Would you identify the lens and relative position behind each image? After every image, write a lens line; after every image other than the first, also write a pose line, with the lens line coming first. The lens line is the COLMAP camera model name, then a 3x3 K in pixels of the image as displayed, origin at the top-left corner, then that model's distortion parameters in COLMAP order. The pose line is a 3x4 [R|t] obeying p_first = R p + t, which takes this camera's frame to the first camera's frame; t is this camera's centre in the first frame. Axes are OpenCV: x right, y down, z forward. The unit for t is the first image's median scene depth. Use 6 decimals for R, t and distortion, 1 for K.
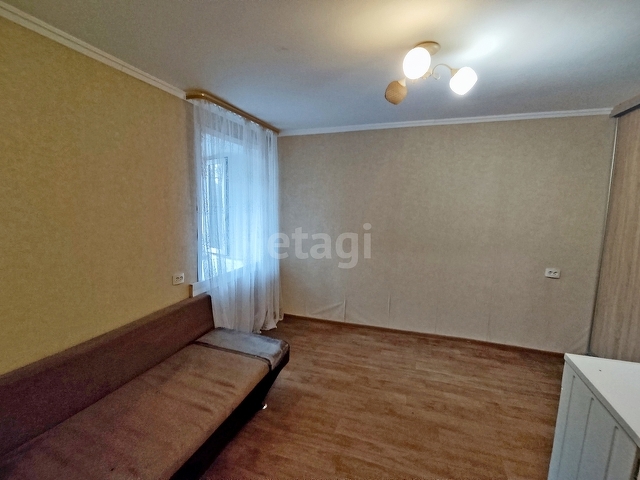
lens RADIAL K [[291.1, 0, 320.0], [0, 291.1, 240.0], [0, 0, 1]] dist [-0.001040, 0.000911]
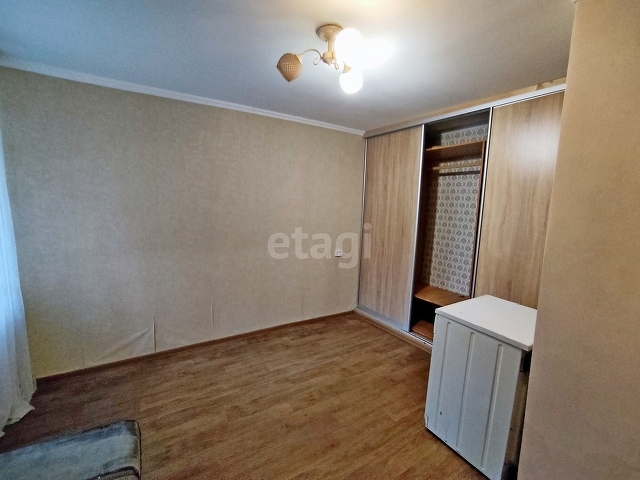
lens RADIAL K [[290.7, 0, 314.9], [0, 290.7, 239.8], [0, 0, 1]] dist [-0.044978, 0.024747]
pose [[0.631748, -0.092580, 0.769625, -0.258680], [0.073697, 0.995519, 0.059259, -0.028081], [-0.771663, 0.019282, 0.635740, 0.276983]]
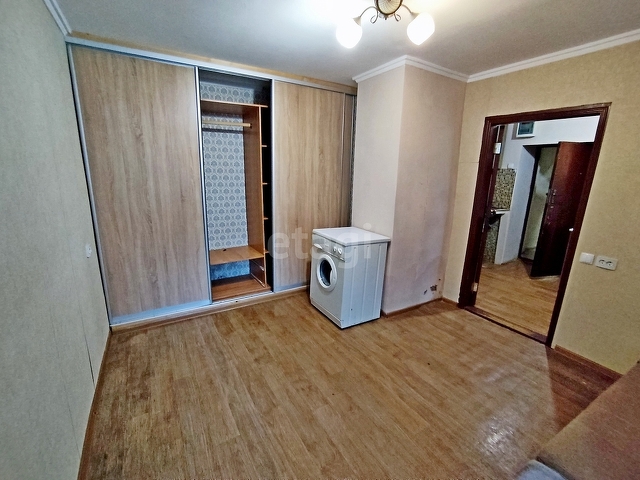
lens RADIAL K [[290.7, 0, 314.9], [0, 290.7, 239.8], [0, 0, 1]] dist [-0.044978, 0.024747]
pose [[-0.756863, -0.183905, 0.627166, -0.088615], [0.051325, 0.939908, 0.337549, -0.132983], [-0.651555, 0.287668, -0.701943, 1.175482]]
